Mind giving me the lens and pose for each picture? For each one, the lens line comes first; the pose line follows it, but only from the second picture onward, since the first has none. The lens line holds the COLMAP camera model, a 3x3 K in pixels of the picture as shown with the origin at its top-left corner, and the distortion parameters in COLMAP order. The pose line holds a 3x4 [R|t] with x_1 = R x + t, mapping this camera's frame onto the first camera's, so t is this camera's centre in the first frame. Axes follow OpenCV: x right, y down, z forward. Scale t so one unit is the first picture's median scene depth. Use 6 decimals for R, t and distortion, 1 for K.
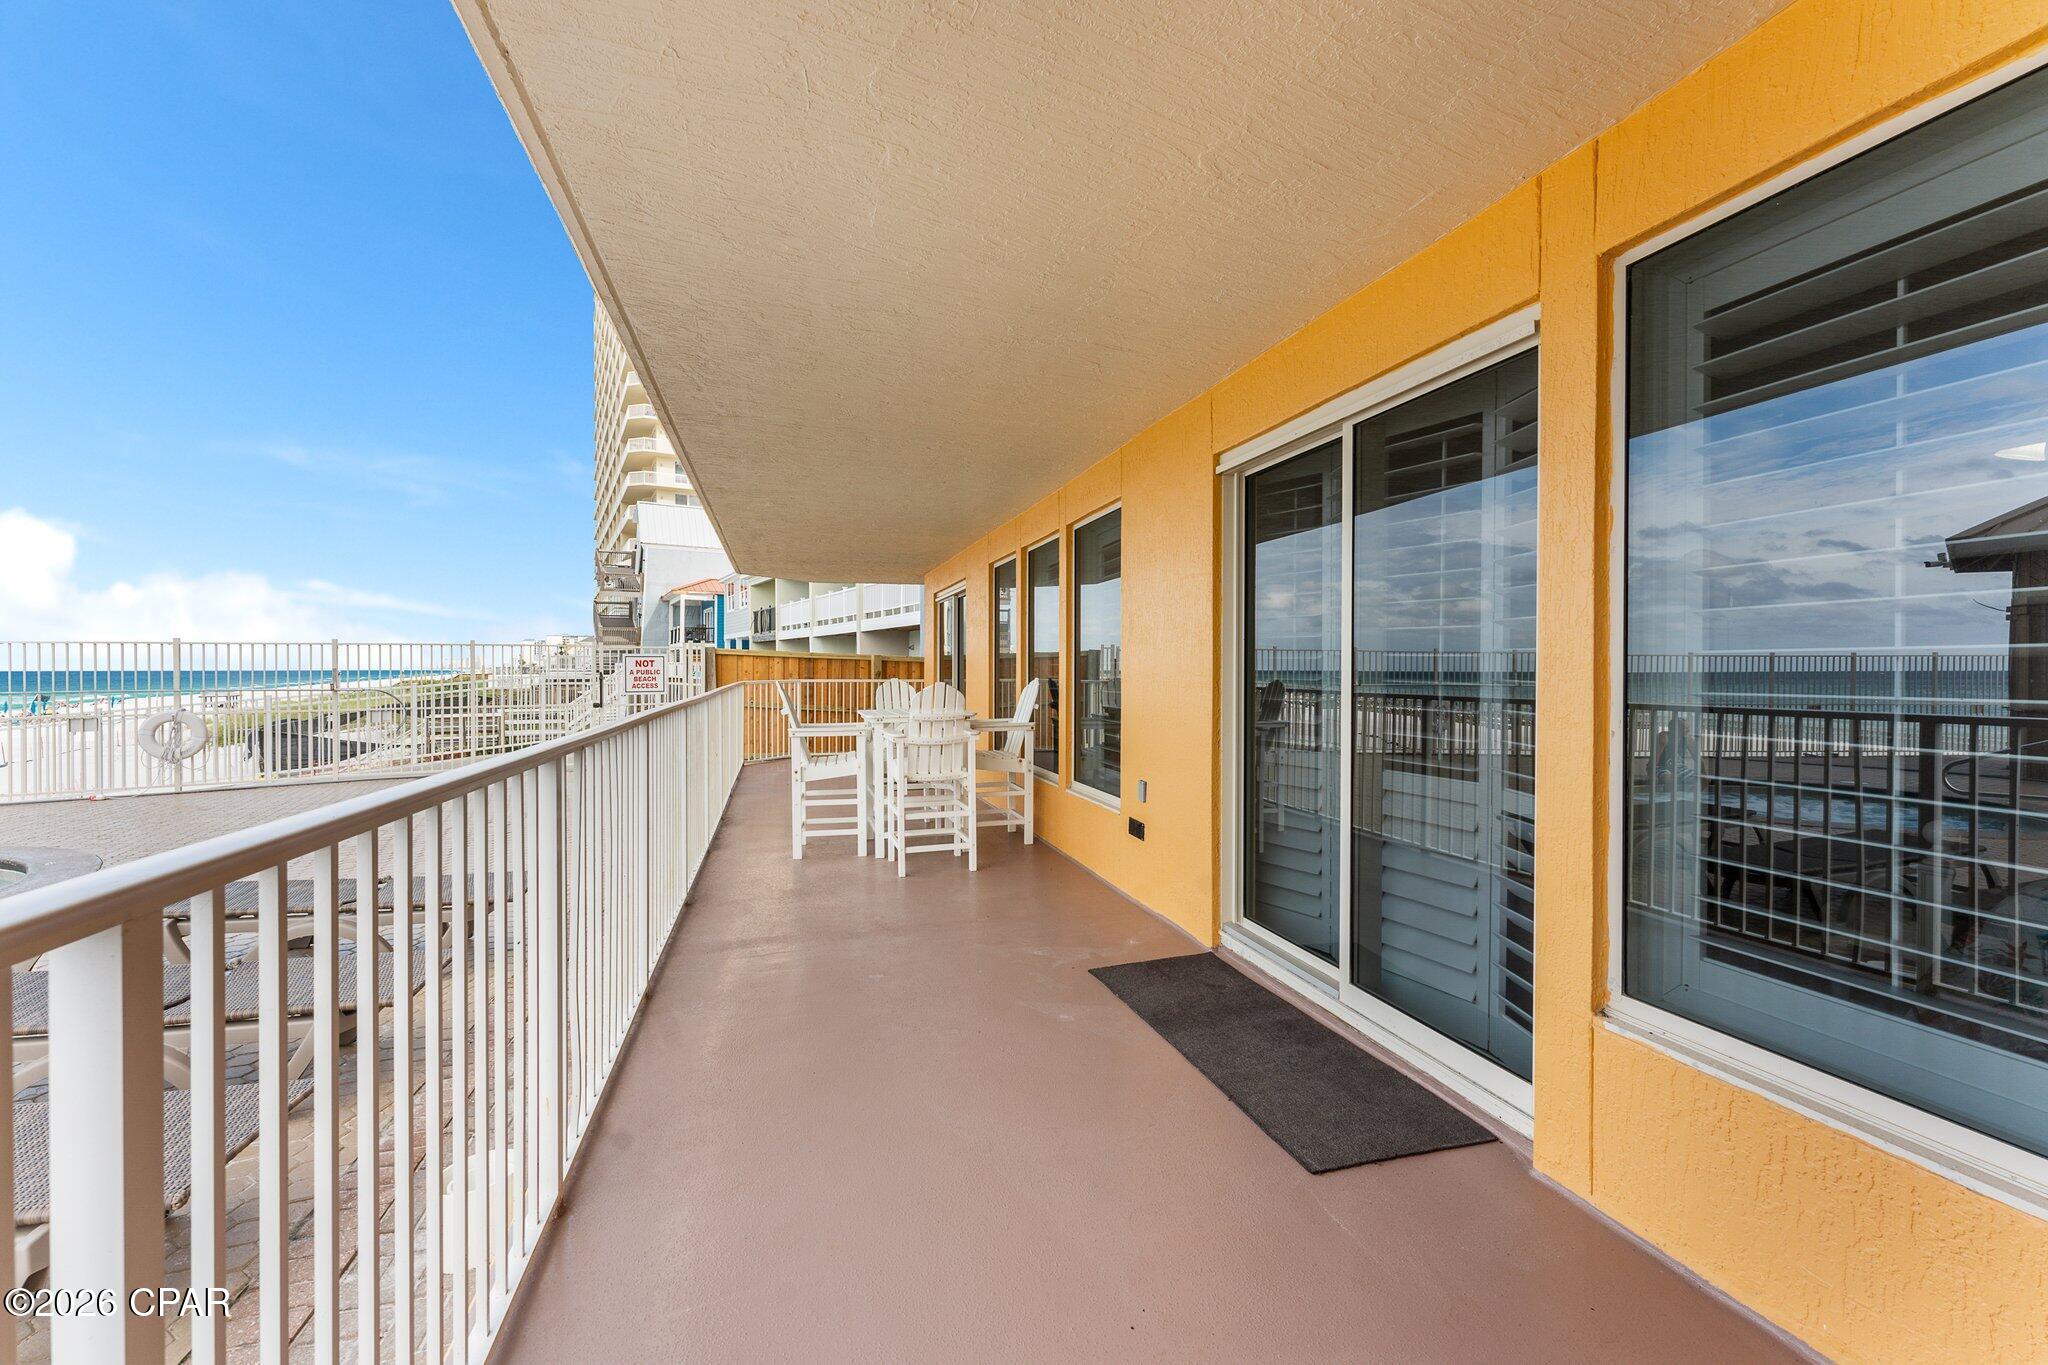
lens RADIAL K [[806.2, 0, 1014.2], [0, 806.2, 680.0], [0, 0, 1]] dist [-0.000118, 0.000067]
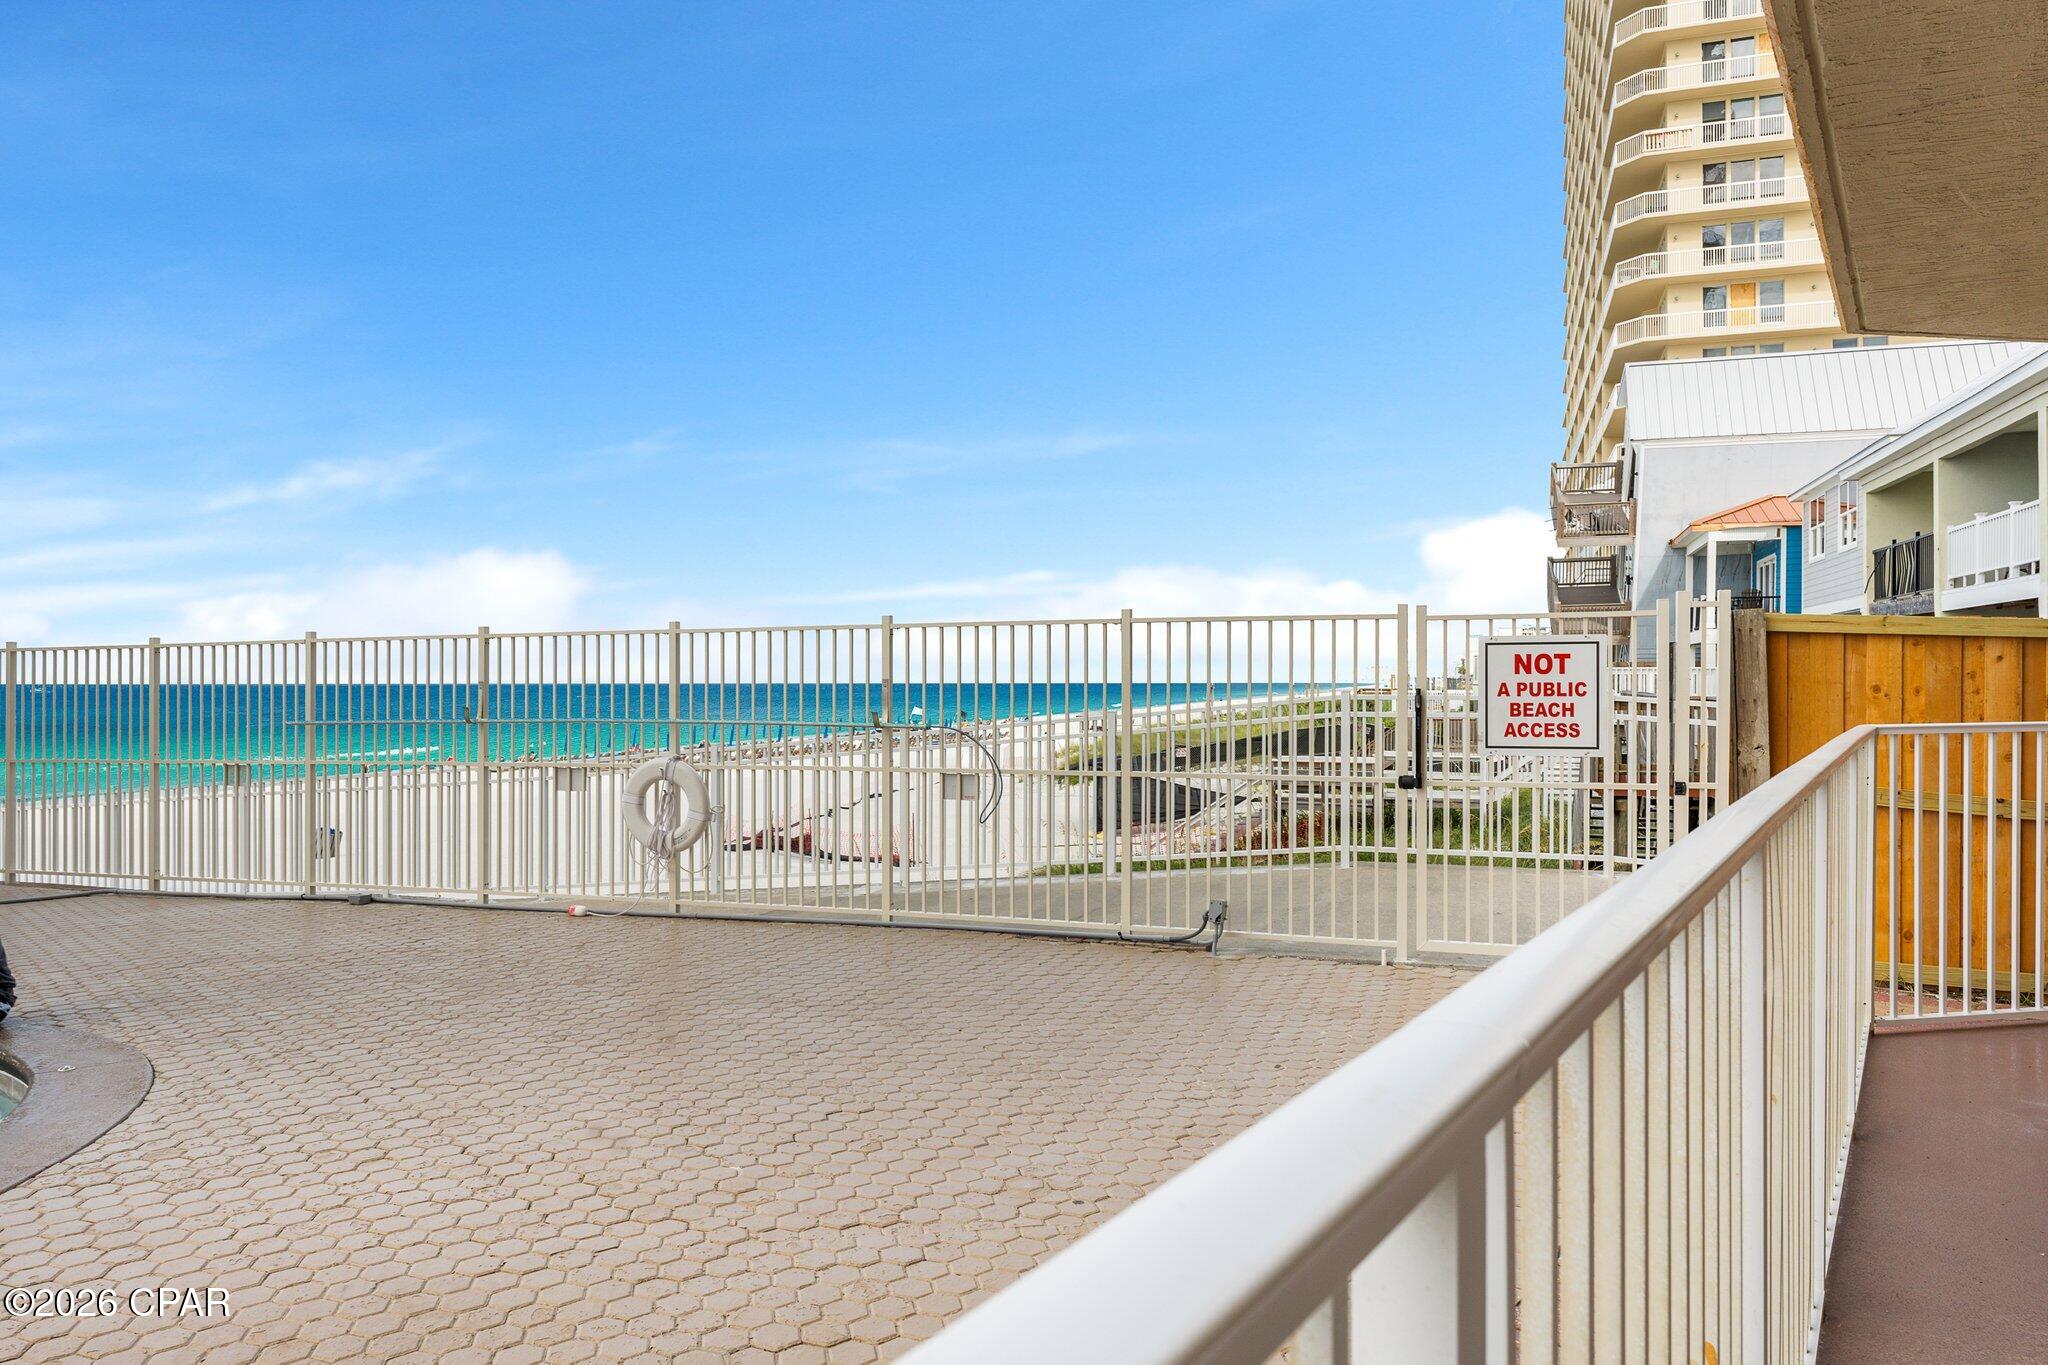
lens RADIAL K [[1377.2, 0, 1011.7], [0, 1377.2, 681.1], [0, 0, 1]] dist [-0.001585, -0.001104]
pose [[0.647548, 0.000088, -0.762025, -0.041208], [-0.010426, 0.999907, -0.008745, -0.001455], [0.761954, 0.013607, 0.647489, 0.115552]]
